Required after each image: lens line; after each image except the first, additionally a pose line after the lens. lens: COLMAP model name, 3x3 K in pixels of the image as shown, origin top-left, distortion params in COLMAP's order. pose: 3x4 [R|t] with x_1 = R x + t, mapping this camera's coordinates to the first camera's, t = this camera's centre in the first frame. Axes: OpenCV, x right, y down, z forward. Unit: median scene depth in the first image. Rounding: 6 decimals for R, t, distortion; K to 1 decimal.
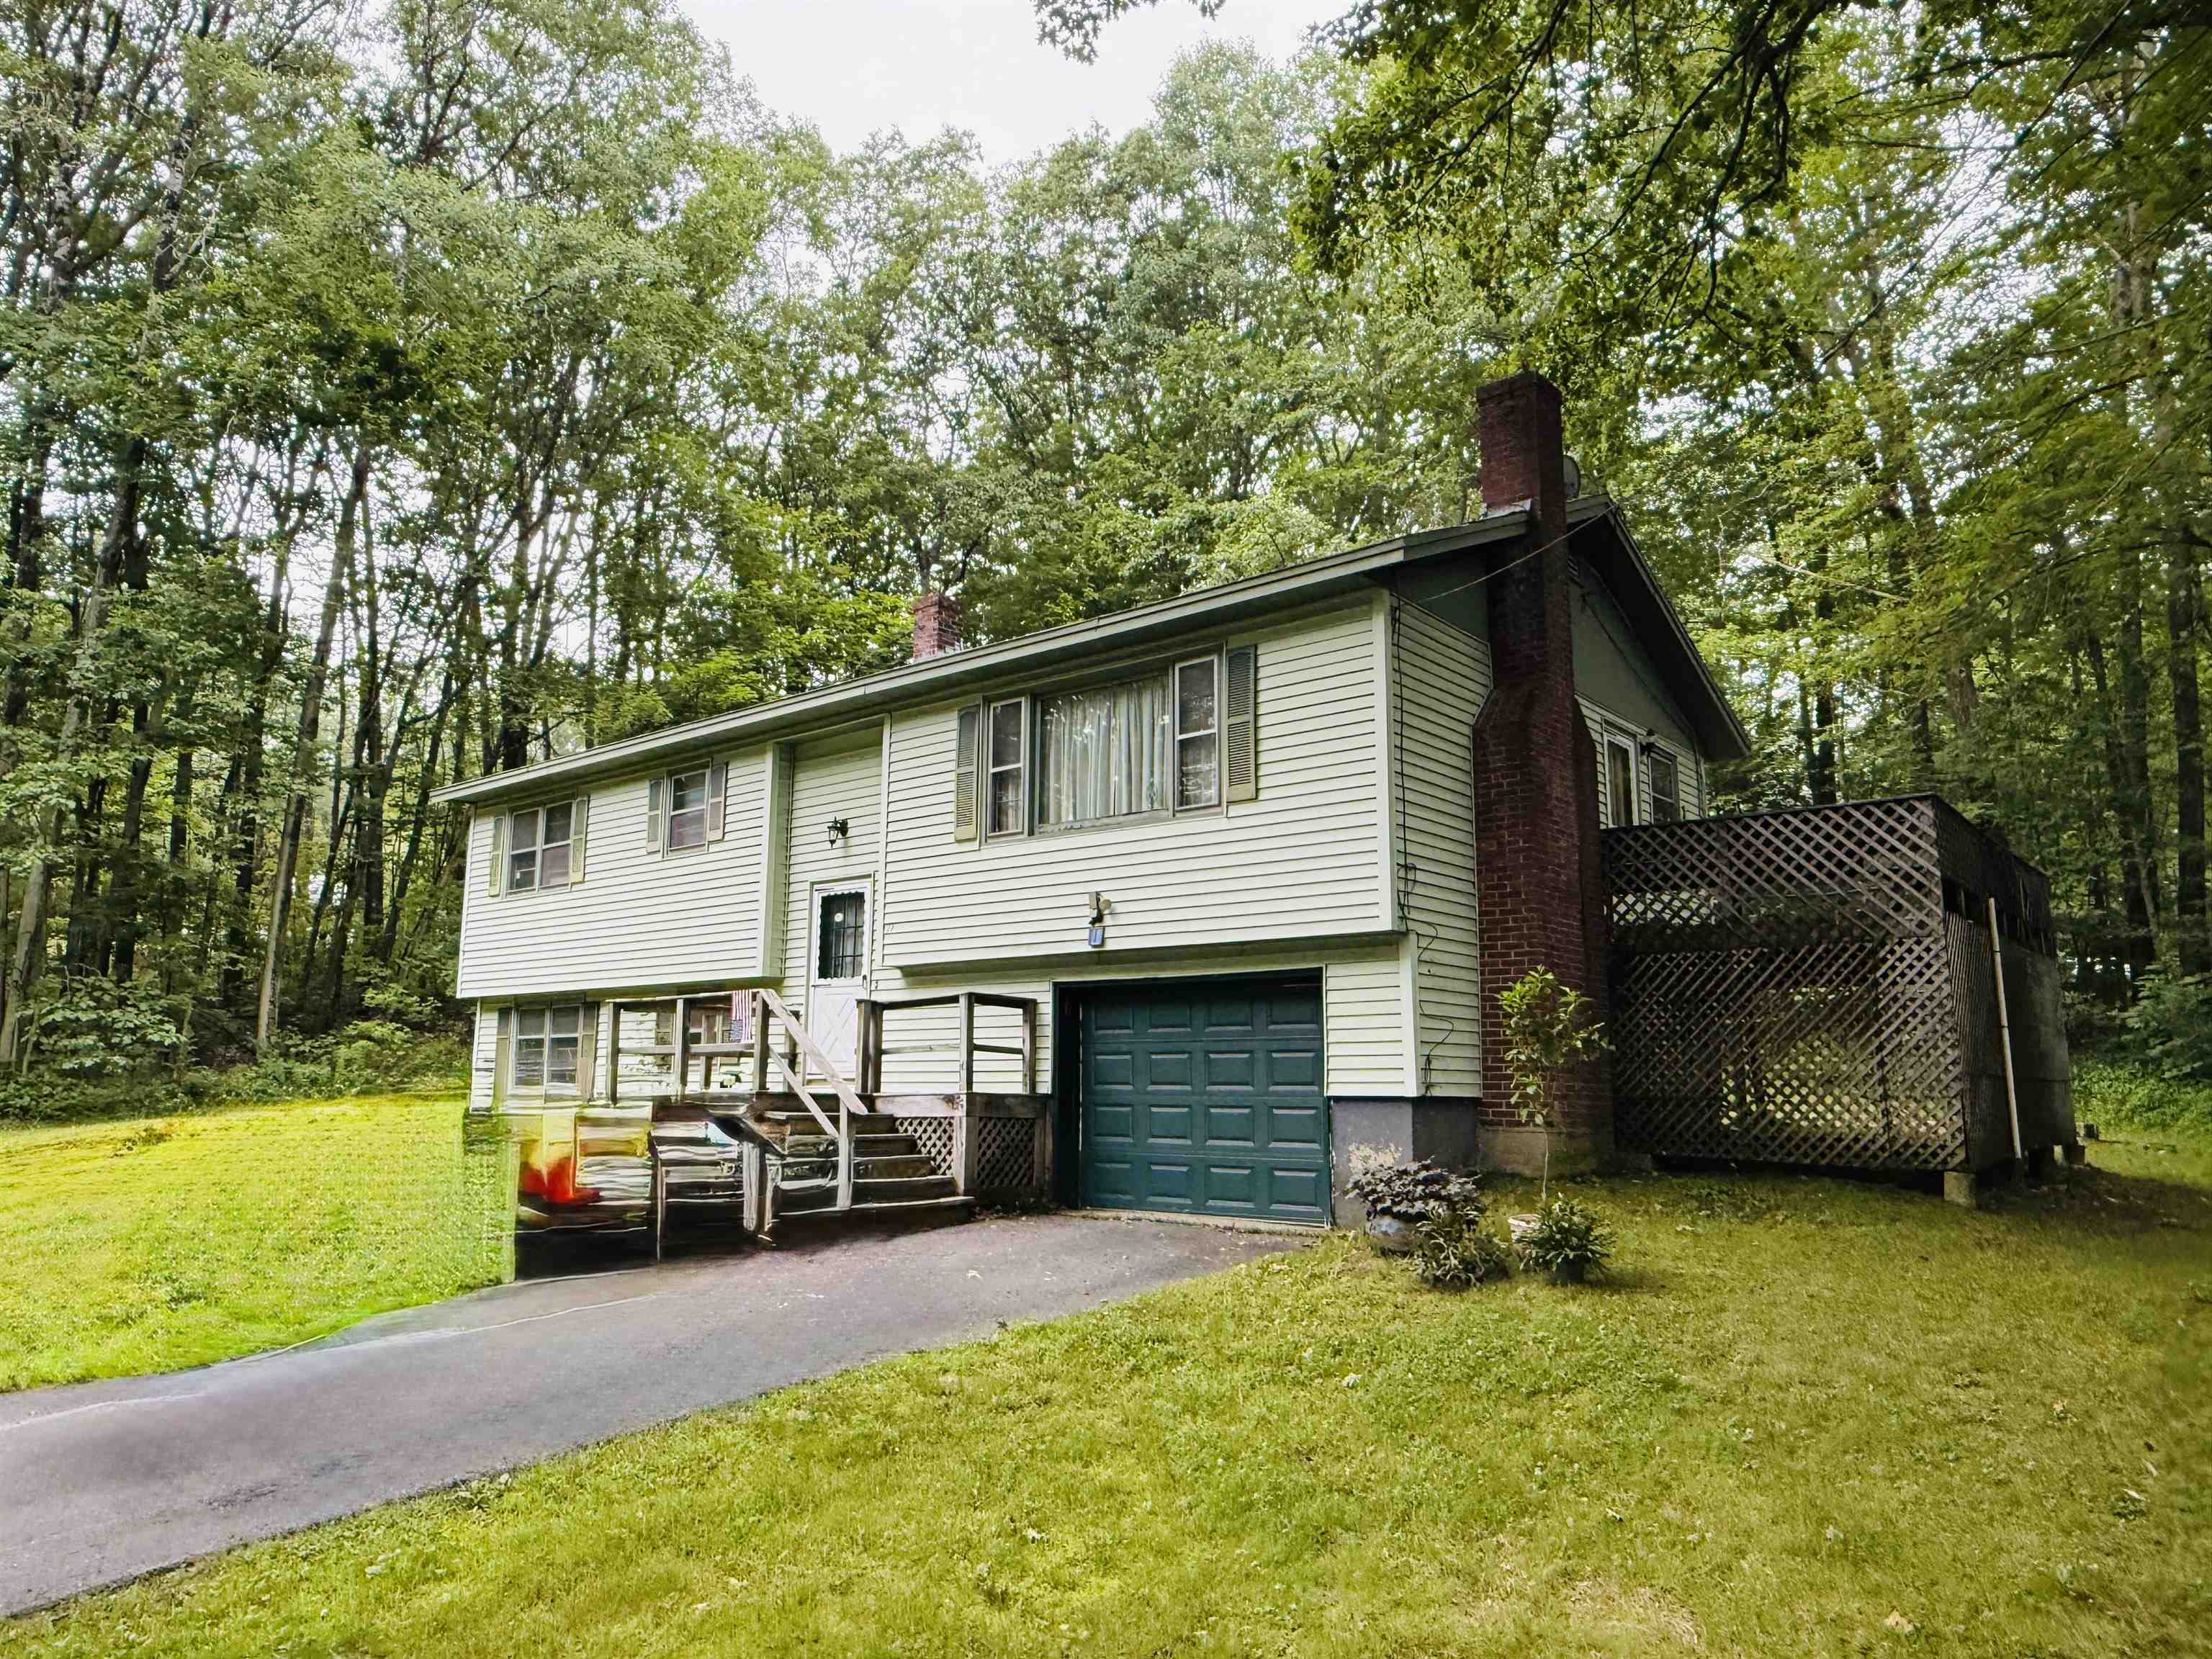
lens RADIAL K [[1465.7, 0, 1106.0], [0, 1465.7, 829.5], [0, 0, 1]] dist [0.044563, 0.000053]
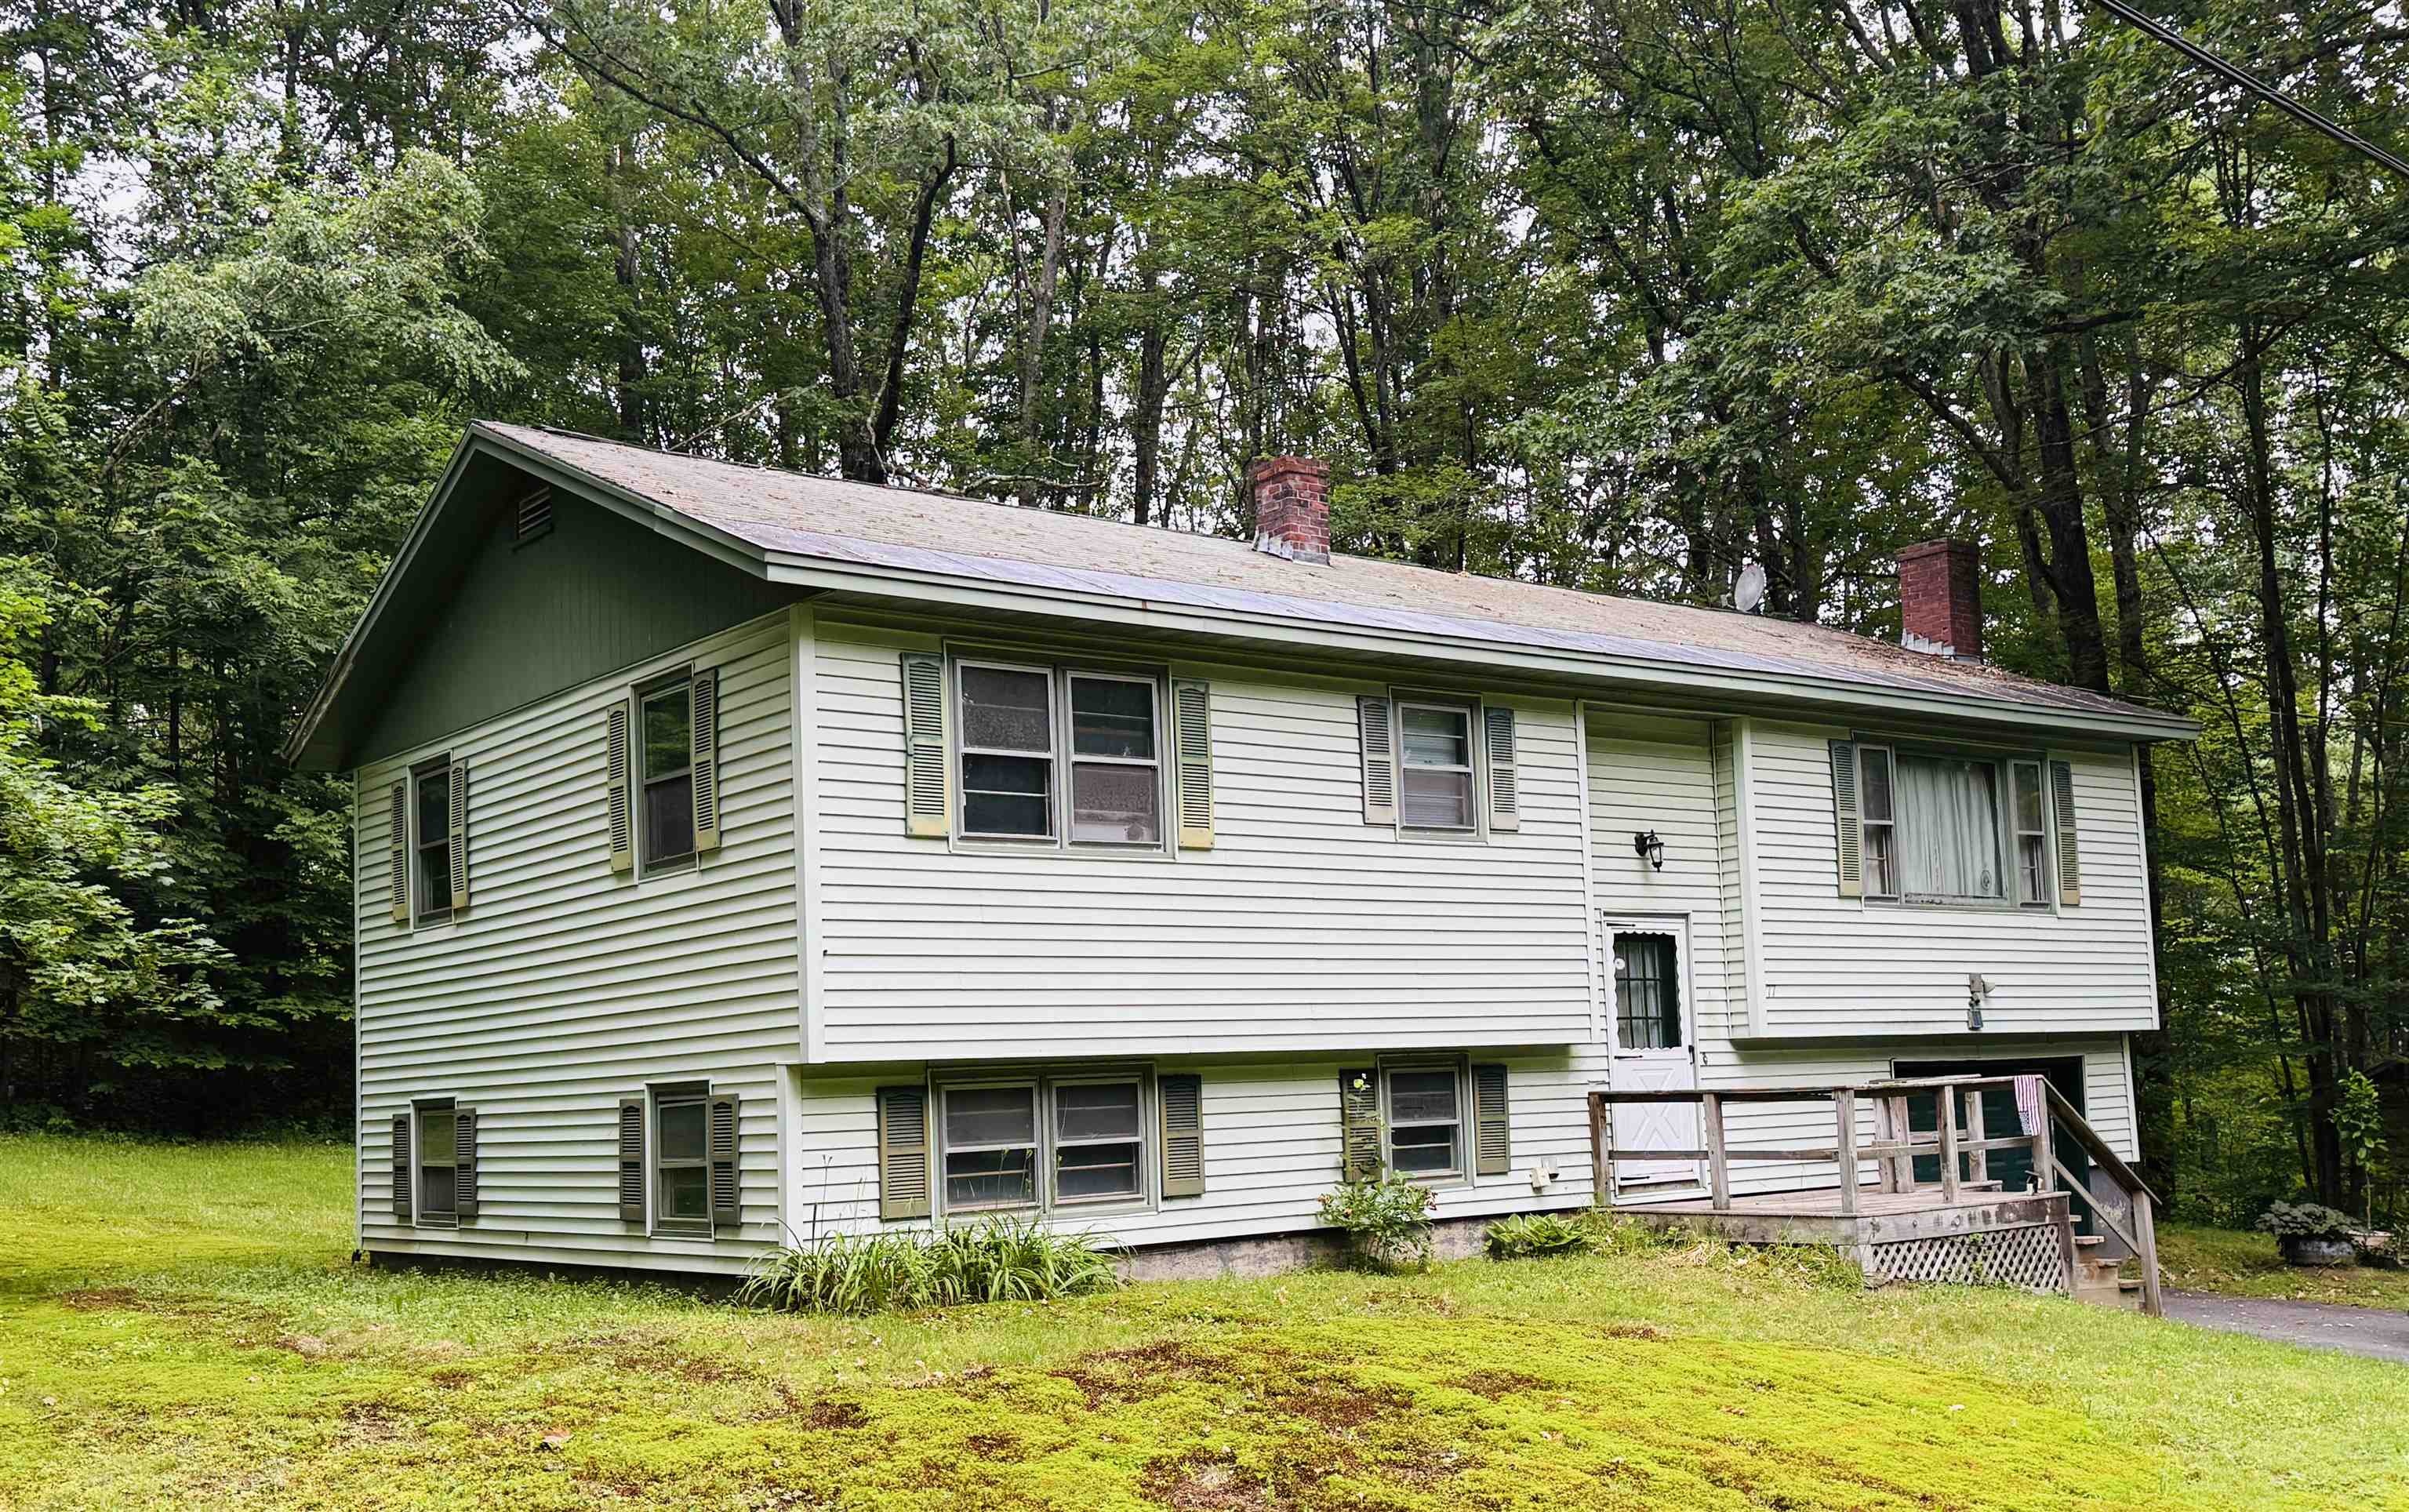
lens RADIAL K [[2342.1, 0, 1204.5], [0, 2342.1, 756.0], [0, 0, 1]] dist [0.081984, -0.000370]
pose [[0.192533, 0.124550, 0.973354, -1.478429], [-0.129486, 0.986463, -0.100615, 0.109948], [-0.972710, -0.106664, 0.206054, 1.041943]]
